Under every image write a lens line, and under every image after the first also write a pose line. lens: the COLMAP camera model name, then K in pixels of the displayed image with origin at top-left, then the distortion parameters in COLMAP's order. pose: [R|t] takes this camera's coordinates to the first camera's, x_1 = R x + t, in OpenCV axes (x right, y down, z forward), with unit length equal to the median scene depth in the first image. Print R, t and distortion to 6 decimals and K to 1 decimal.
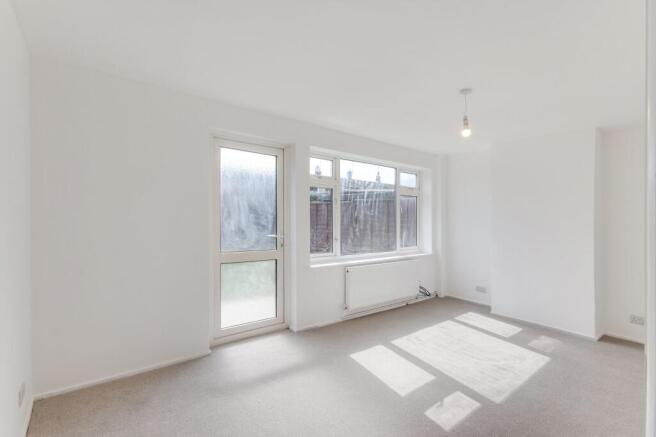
lens RADIAL K [[321.9, 0, 328.6], [0, 321.9, 216.5], [0, 0, 1]] dist [0.030348, -0.003416]
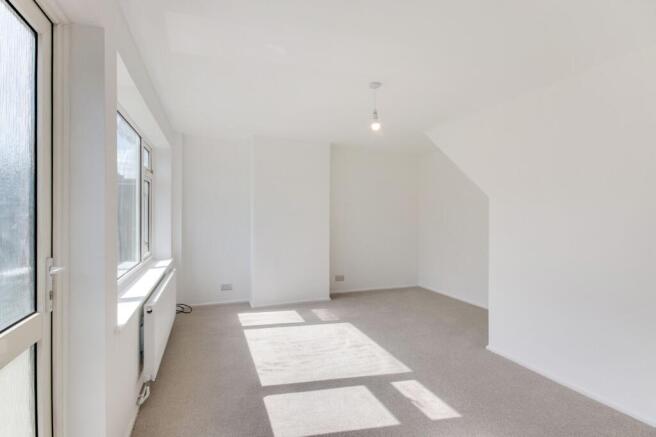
lens RADIAL K [[296.5, 0, 329.1], [0, 296.5, 217.0], [0, 0, 1]] dist [0.003834, 0.000389]
pose [[0.286278, -0.024258, 0.957840, -0.429829], [0.002031, 0.999693, 0.024711, -0.002237], [-0.958144, -0.005129, 0.286239, 0.751312]]
